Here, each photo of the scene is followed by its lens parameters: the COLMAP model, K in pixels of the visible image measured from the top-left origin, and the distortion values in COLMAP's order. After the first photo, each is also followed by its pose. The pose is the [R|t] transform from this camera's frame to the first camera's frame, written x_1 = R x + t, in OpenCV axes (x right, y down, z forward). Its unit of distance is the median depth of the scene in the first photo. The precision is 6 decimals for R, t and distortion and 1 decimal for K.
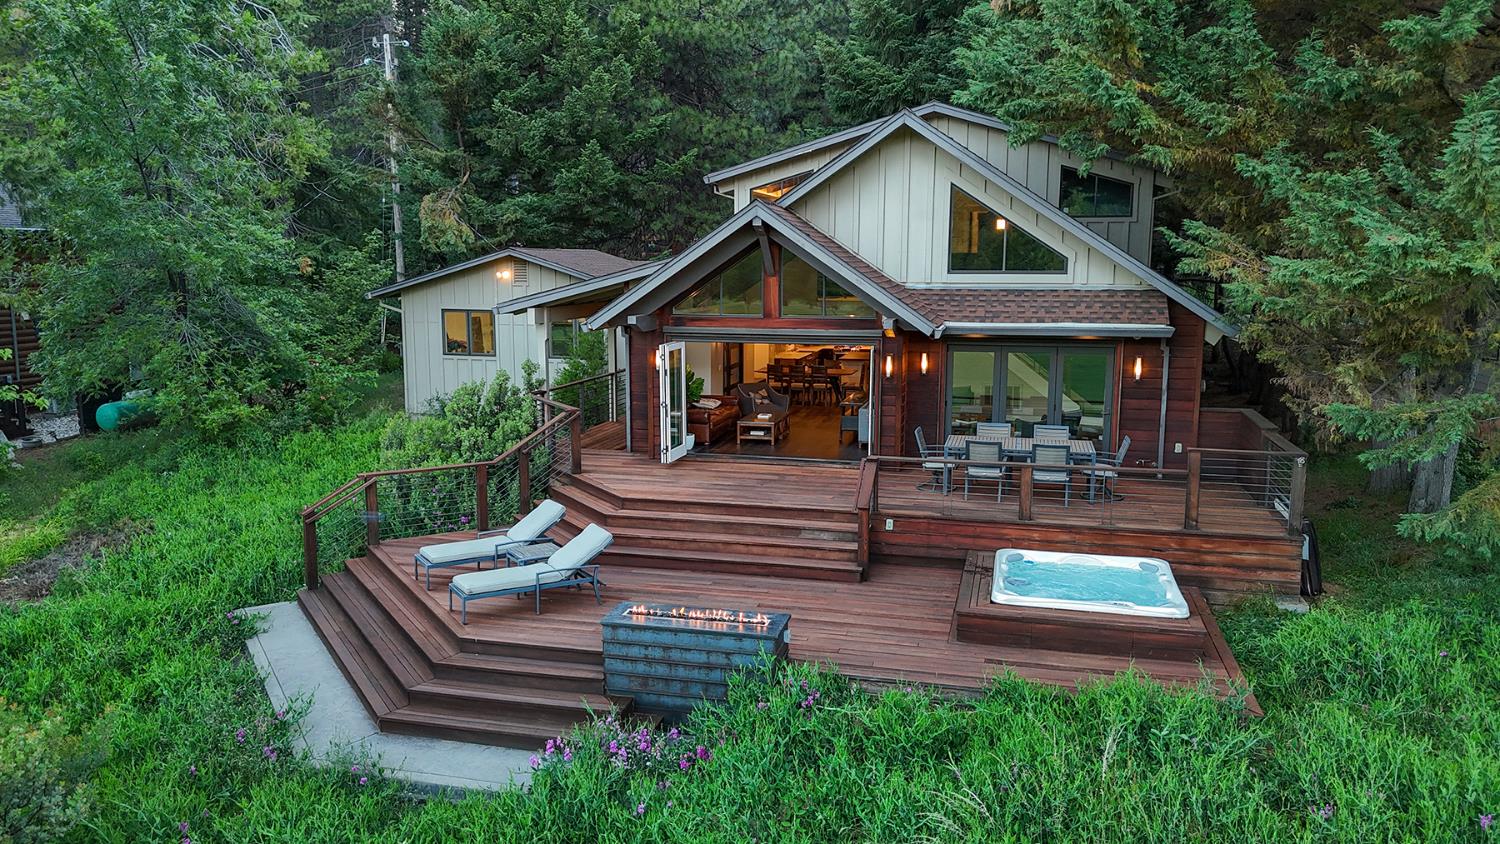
lens RADIAL K [[1103.1, 0, 748.9], [0, 1103.1, 418.7], [0, 0, 1]] dist [0.075613, -0.068833]
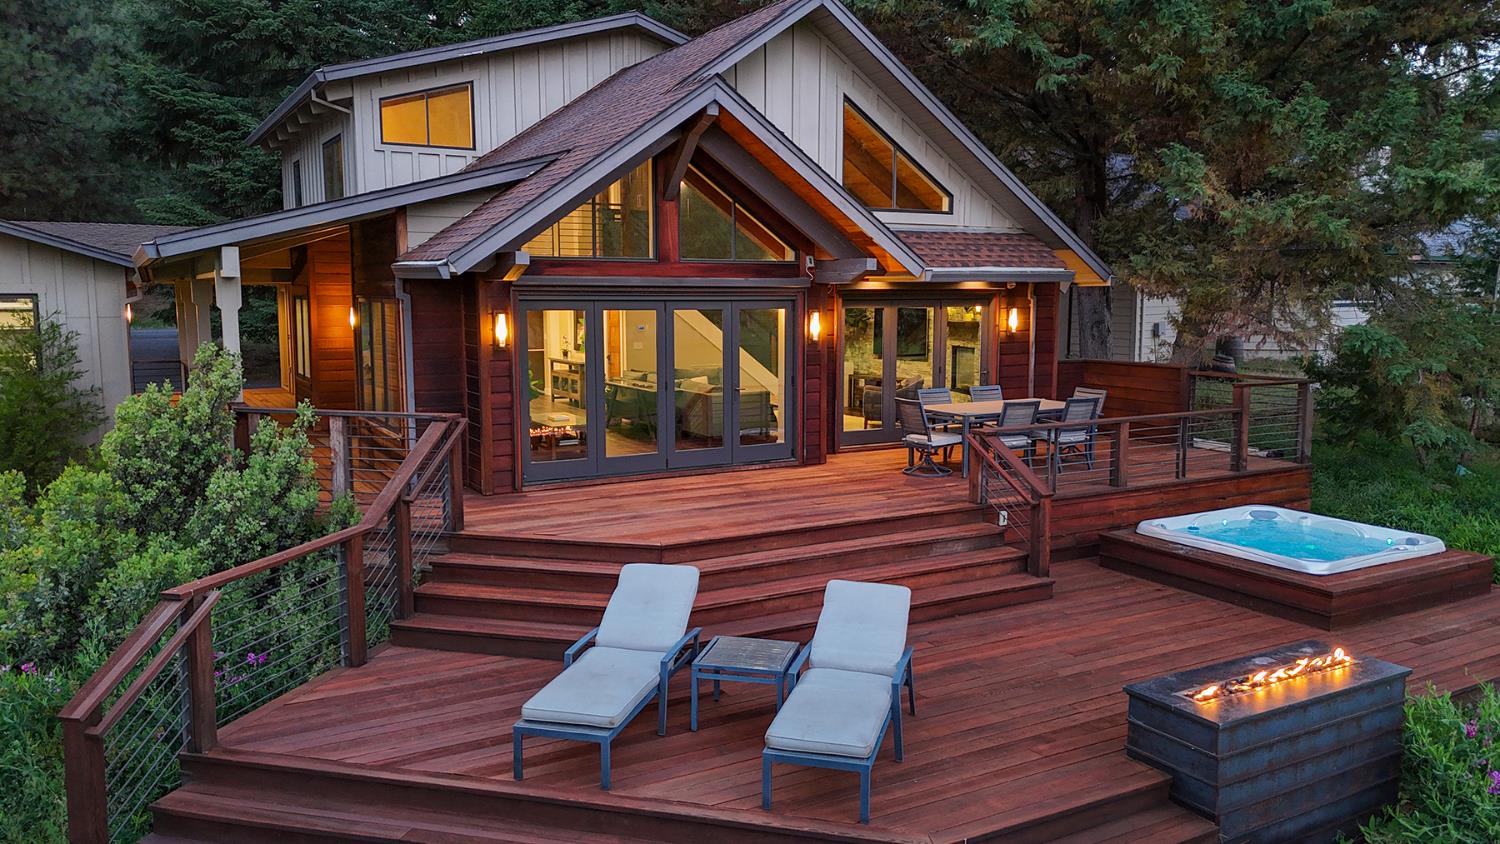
lens RADIAL K [[1103.1, 0, 752.2], [0, 1103.1, 421.7], [0, 0, 1]] dist [0.075613, -0.068833]
pose [[0.720212, -0.085271, 0.688494, -0.517110], [0.102468, 0.994608, 0.015994, 0.001451], [-0.686145, 0.059030, 0.725066, 0.580277]]
